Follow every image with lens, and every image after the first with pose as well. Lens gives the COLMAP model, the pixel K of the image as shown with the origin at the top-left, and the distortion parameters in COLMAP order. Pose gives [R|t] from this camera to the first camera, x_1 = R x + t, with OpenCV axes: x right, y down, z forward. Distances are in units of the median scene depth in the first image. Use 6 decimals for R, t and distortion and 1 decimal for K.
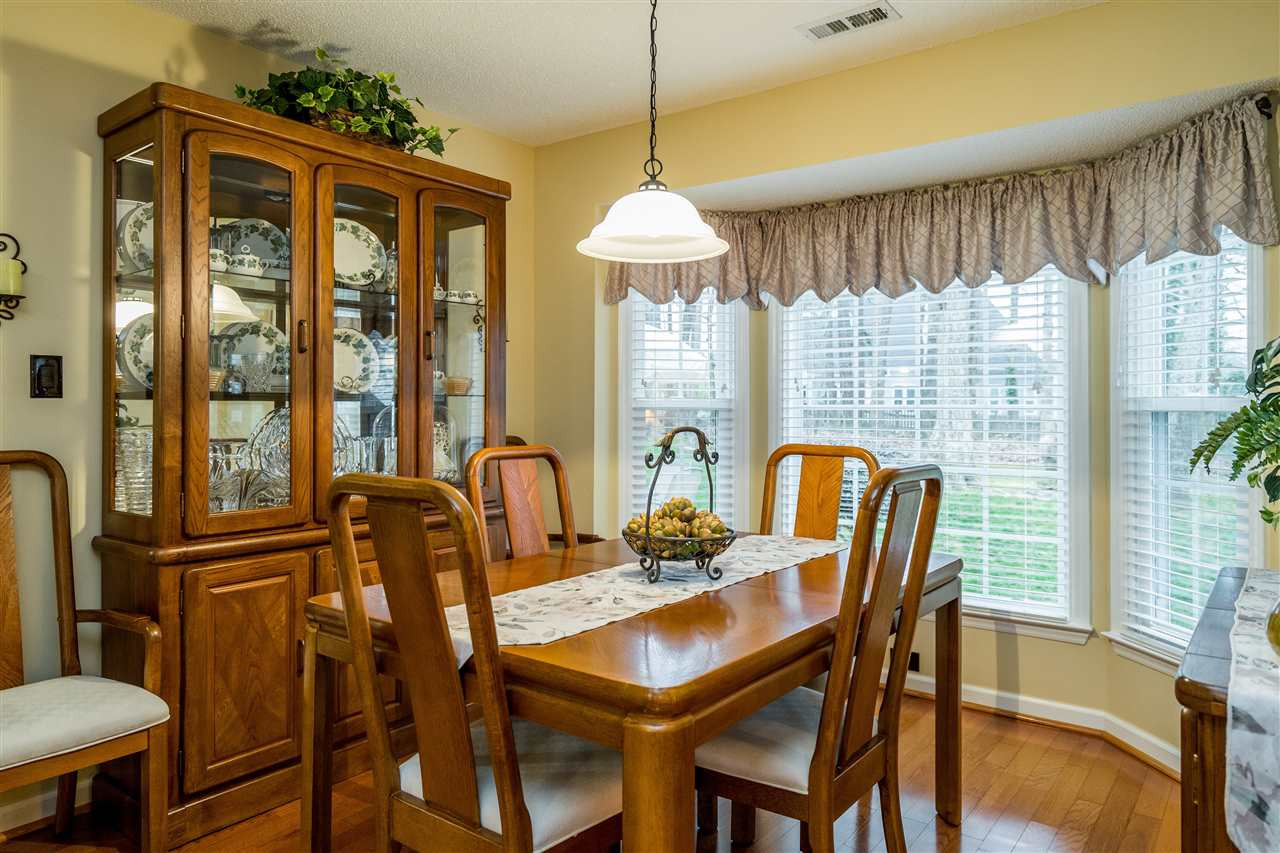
lens RADIAL K [[841.5, 0, 640.5], [0, 841.5, 407.1], [0, 0, 1]] dist [0.016617, -0.001056]
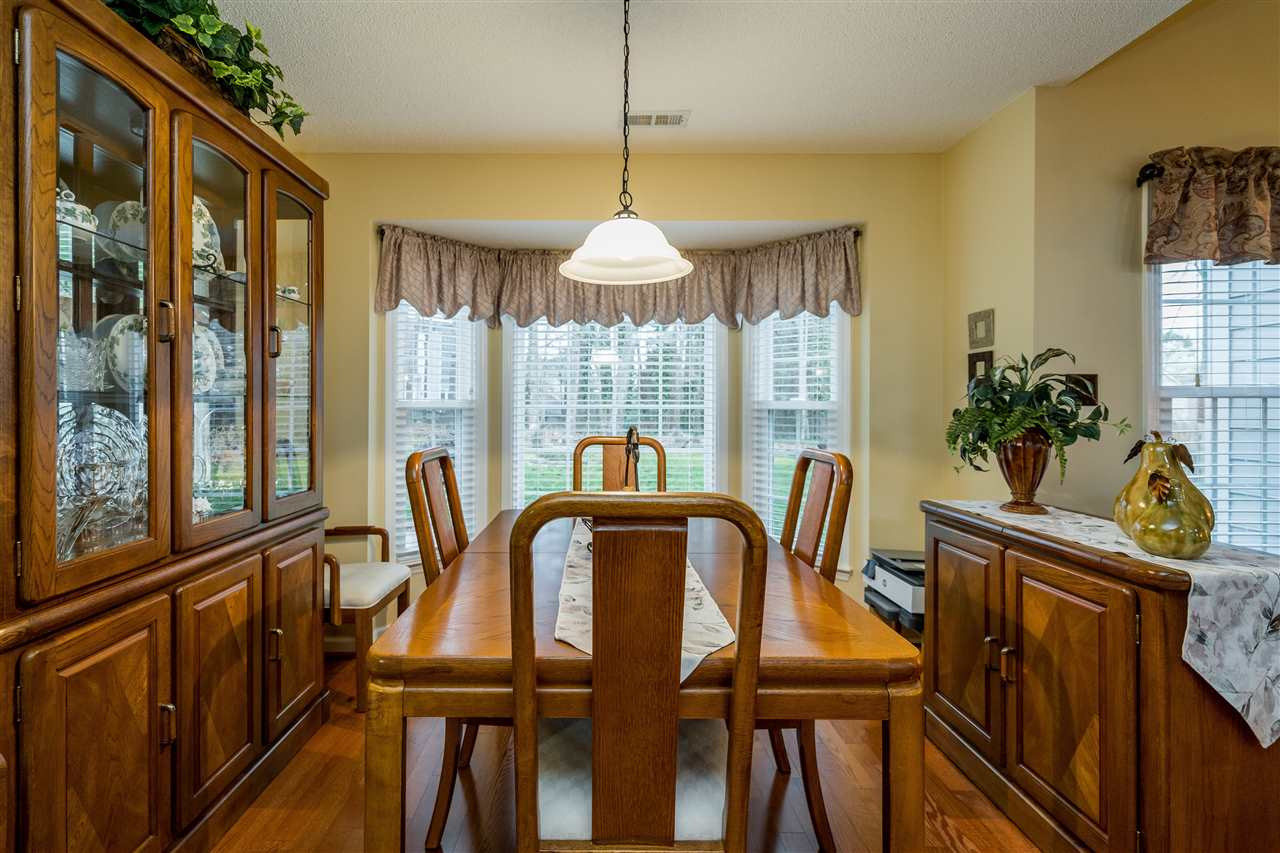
lens RADIAL K [[600.1, 0, 598.6], [0, 600.1, 407.1], [0, 0, 1]] dist [0.002228, 0.001059]
pose [[0.799419, -0.004191, 0.600759, -0.399109], [0.001415, 0.999986, 0.005093, -0.005780], [-0.600772, -0.003221, 0.799414, 0.295787]]
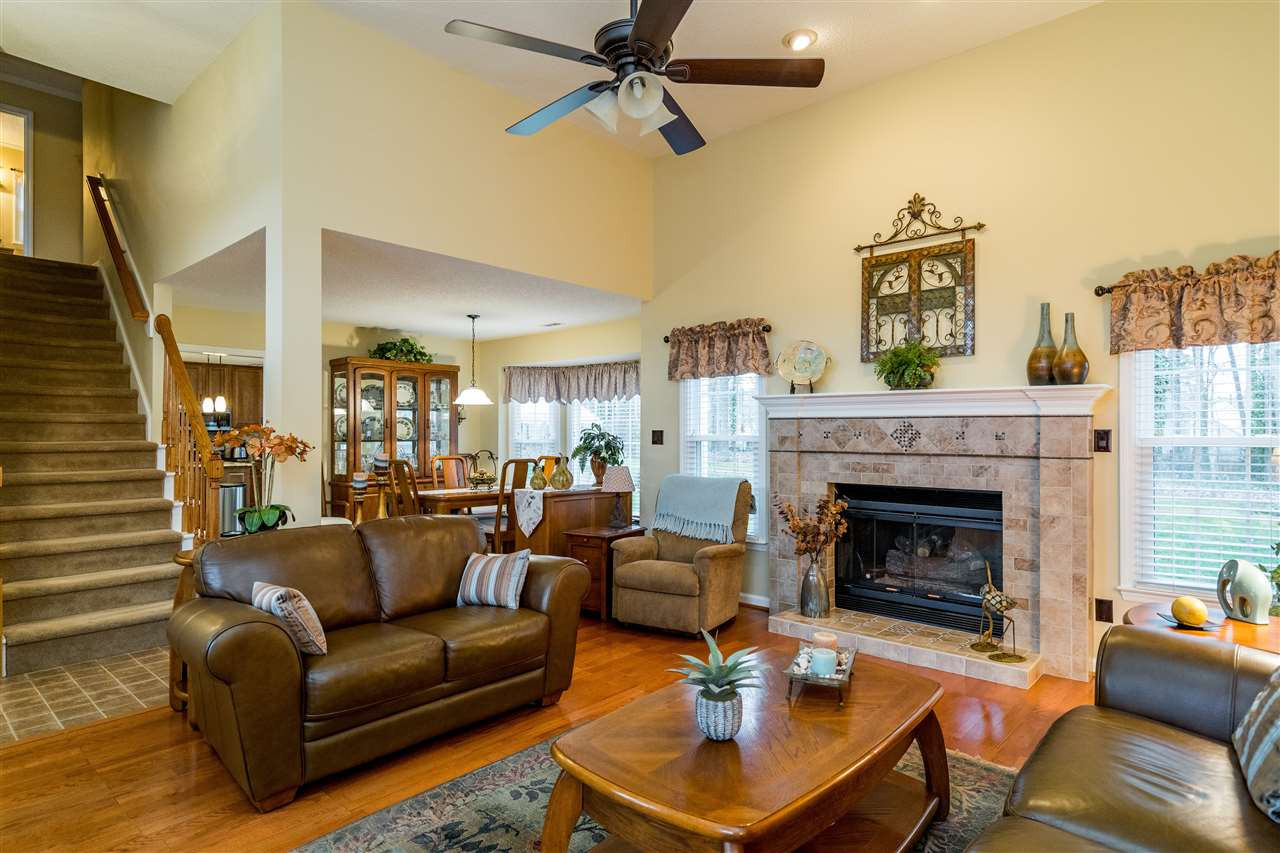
lens RADIAL K [[656.9, 0, 639.1], [0, 656.9, 436.9], [0, 0, 1]] dist [-0.022018, 0.000065]
pose [[0.994661, -0.005584, -0.103049, 0.869624], [0.005581, 0.999984, -0.000325, -0.019676], [0.103049, -0.000252, 0.994676, -1.496136]]
